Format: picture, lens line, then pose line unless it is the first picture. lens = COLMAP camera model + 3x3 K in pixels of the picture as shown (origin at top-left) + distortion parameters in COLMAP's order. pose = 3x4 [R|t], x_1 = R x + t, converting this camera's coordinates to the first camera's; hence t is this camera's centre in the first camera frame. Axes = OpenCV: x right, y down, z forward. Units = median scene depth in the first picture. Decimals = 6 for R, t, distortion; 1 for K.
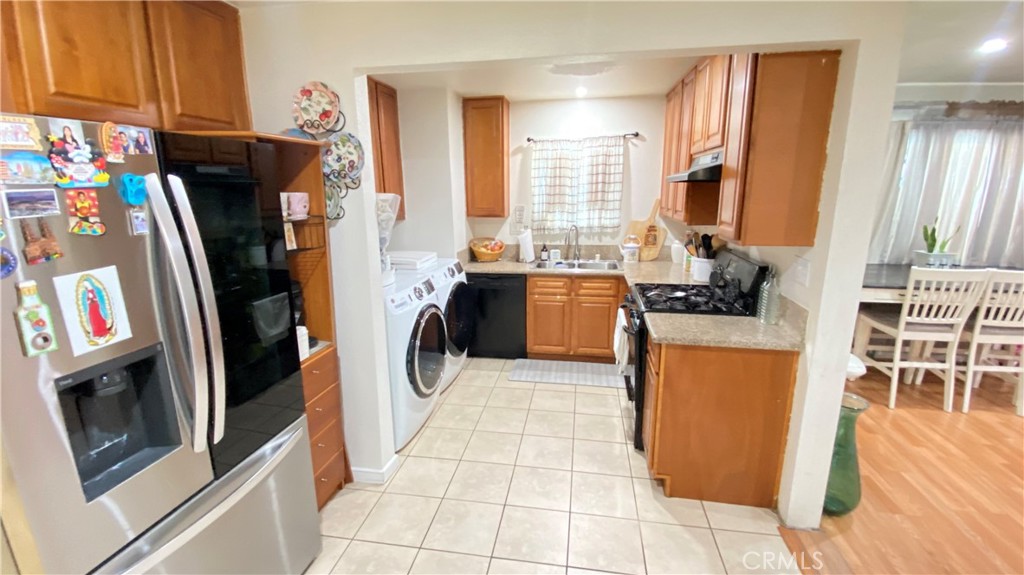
lens RADIAL K [[439.9, 0, 504.3], [0, 439.9, 286.0], [0, 0, 1]] dist [0.001635, -0.010131]
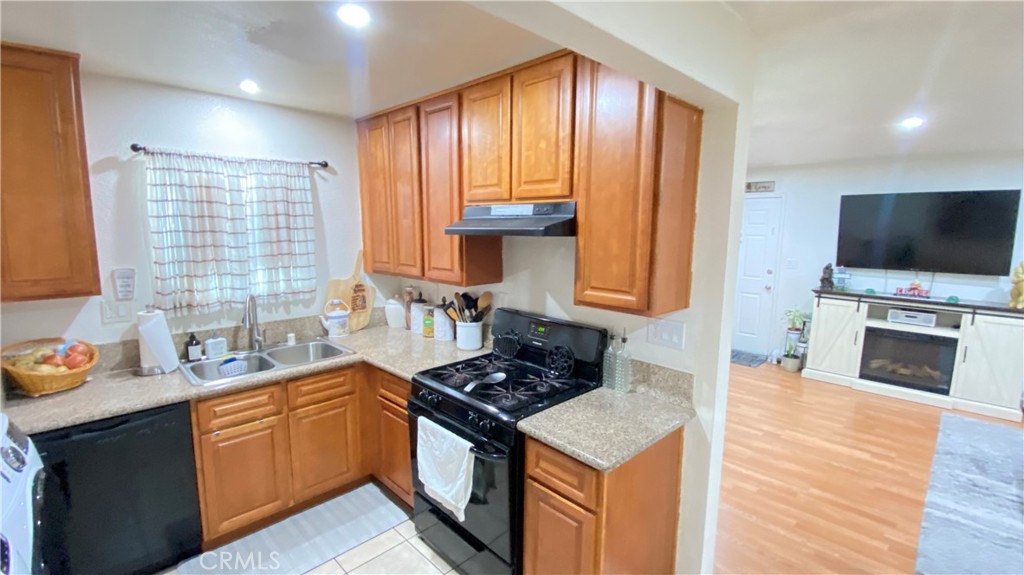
lens RADIAL K [[439.9, 0, 507.9], [0, 439.9, 281.0], [0, 0, 1]] dist [0.001635, -0.010131]
pose [[0.569328, -0.085588, 0.817643, -0.169335], [0.163120, 0.986552, -0.010312, -0.111775], [-0.805765, 0.139245, 0.575633, 0.422594]]
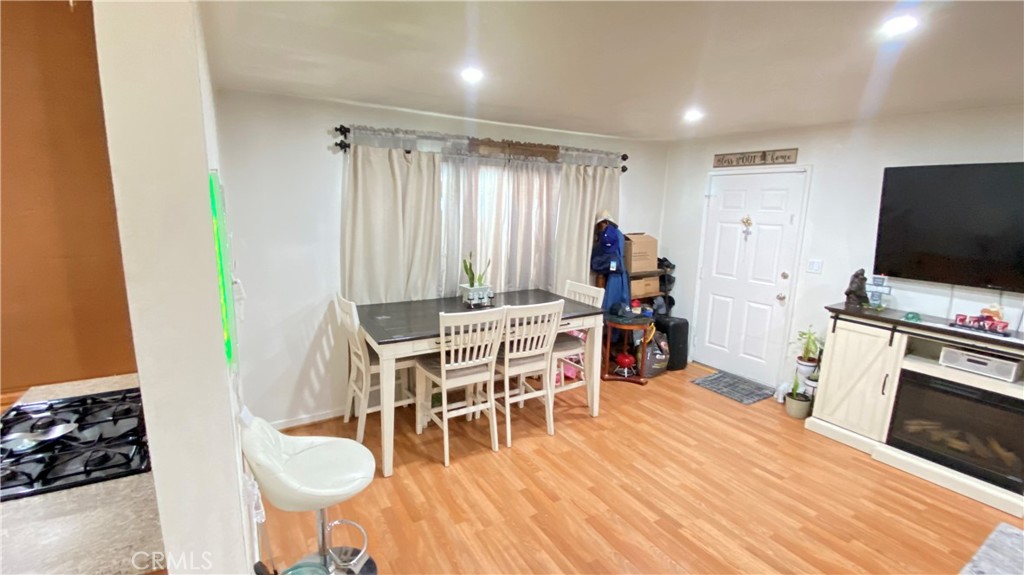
lens RADIAL K [[439.9, 0, 520.8], [0, 439.9, 282.4], [0, 0, 1]] dist [0.001635, -0.010131]
pose [[0.741260, -0.093867, 0.664622, 0.391071], [0.117569, 0.993023, 0.009123, -0.081234], [-0.660841, 0.071377, 0.747124, 0.172657]]
